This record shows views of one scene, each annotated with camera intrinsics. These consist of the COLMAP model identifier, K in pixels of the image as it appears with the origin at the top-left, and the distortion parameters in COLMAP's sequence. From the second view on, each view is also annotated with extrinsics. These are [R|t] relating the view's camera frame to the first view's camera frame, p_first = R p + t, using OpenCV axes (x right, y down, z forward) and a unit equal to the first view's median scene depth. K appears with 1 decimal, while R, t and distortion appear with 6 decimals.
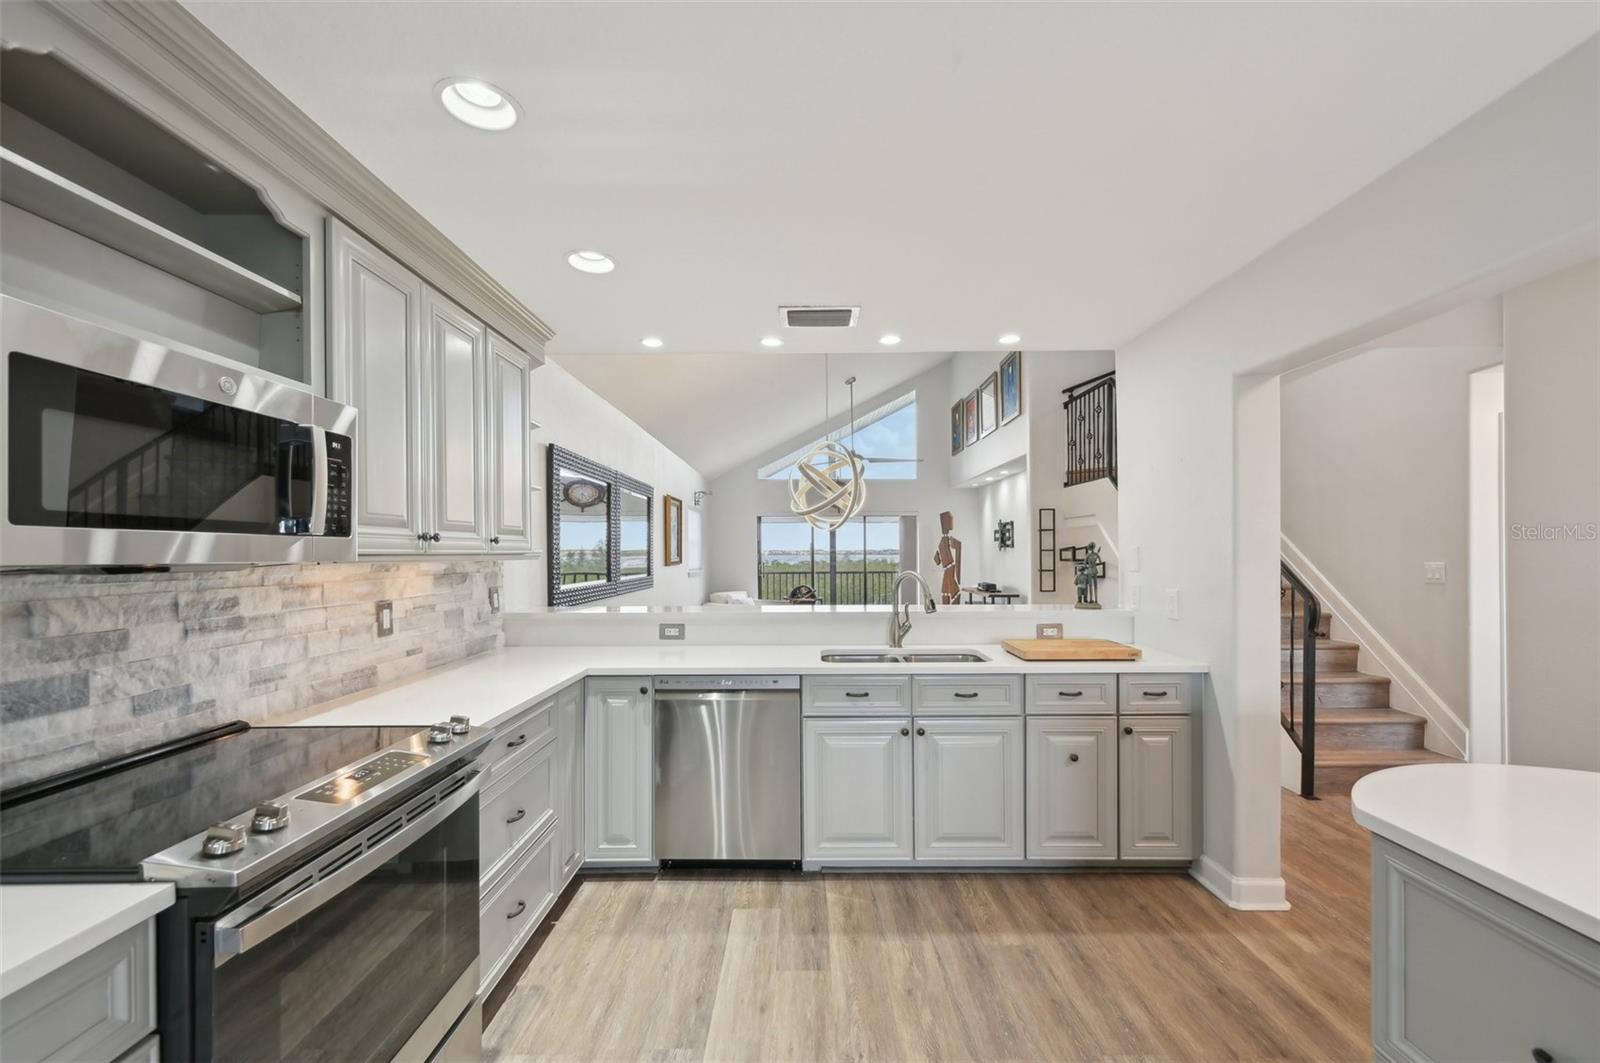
lens RADIAL K [[642.3, 0, 811.3], [0, 642.3, 555.3], [0, 0, 1]] dist [-0.000355, 0.000087]
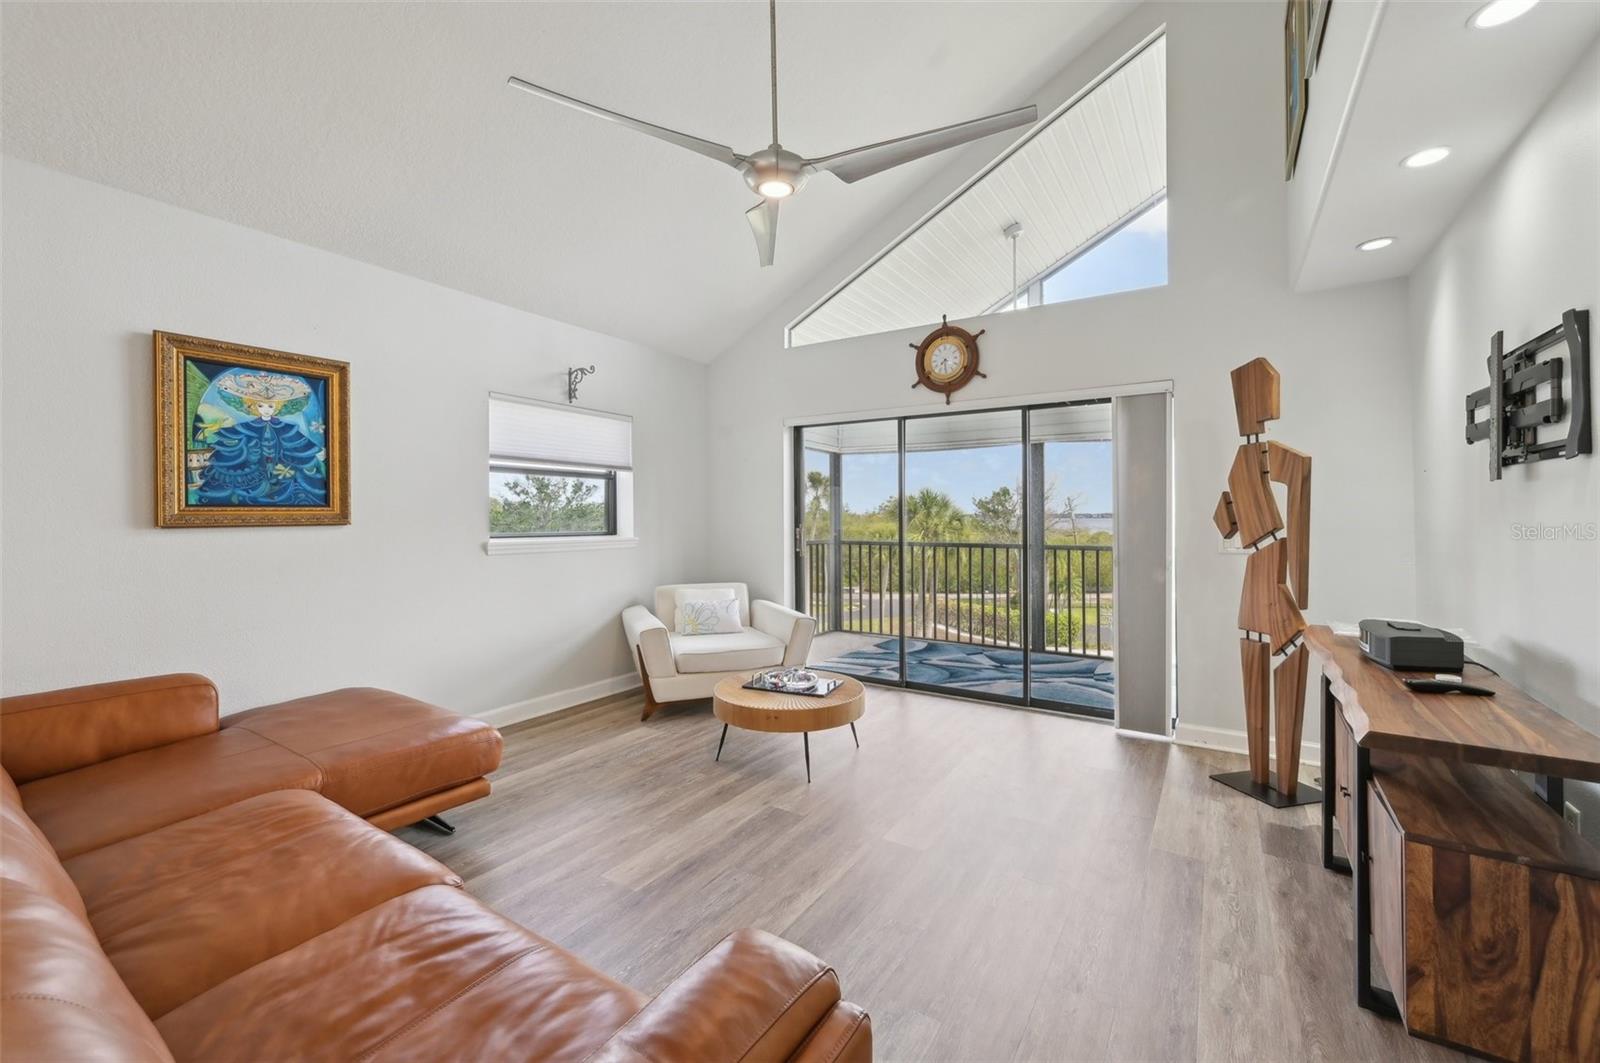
lens RADIAL K [[651.3, 0, 803.8], [0, 651.3, 511.1], [0, 0, 1]] dist [-0.000595, 0.000025]
pose [[0.837770, 0.000698, -0.546023, 0.766907], [-0.005080, 0.999966, -0.006517, 0.020303], [0.546000, 0.008234, 0.837745, 2.426222]]
